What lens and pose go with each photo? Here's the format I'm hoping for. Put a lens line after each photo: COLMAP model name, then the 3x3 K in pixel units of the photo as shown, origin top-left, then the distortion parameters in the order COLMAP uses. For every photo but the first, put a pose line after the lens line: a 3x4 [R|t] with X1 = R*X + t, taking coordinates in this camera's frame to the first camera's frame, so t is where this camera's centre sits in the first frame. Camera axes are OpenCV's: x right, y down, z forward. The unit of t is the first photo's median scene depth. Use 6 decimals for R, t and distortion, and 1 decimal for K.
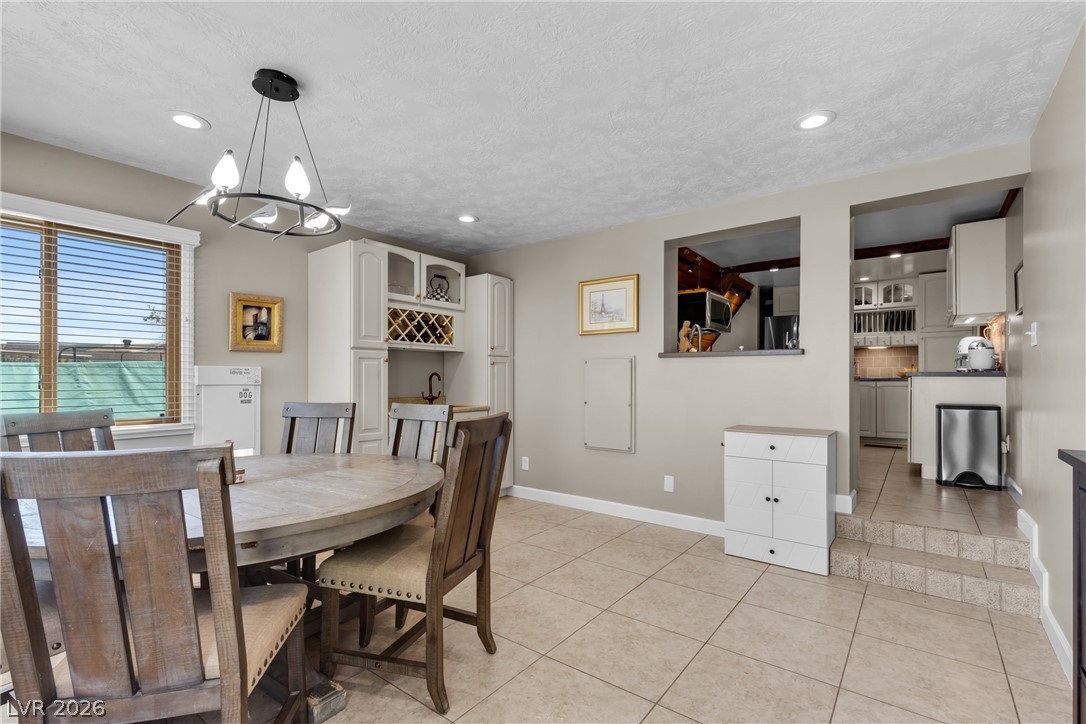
lens RADIAL K [[481.3, 0, 569.2], [0, 481.3, 372.5], [0, 0, 1]] dist [0.013263, -0.000193]
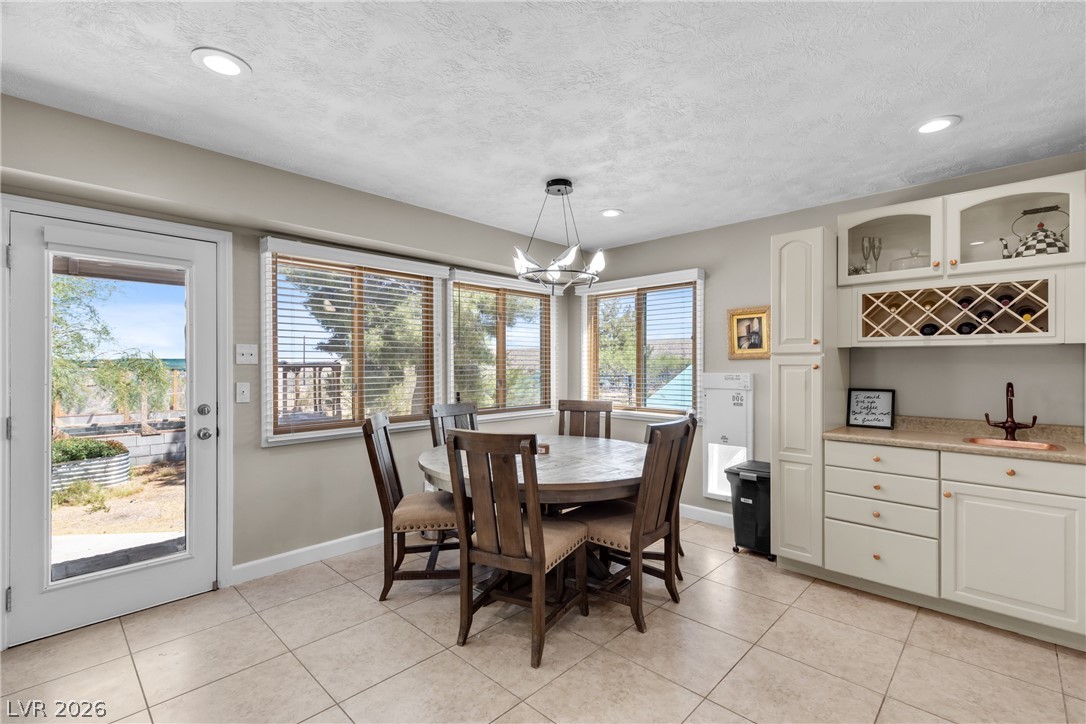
lens RADIAL K [[498.6, 0, 544.5], [0, 498.6, 365.4], [0, 0, 1]] dist [0.025860, -0.000233]
pose [[-0.138117, 0.003423, -0.990410, 0.527707], [0.011983, 0.999927, 0.001784, -0.035792], [0.990343, -0.011622, -0.138148, 0.676373]]
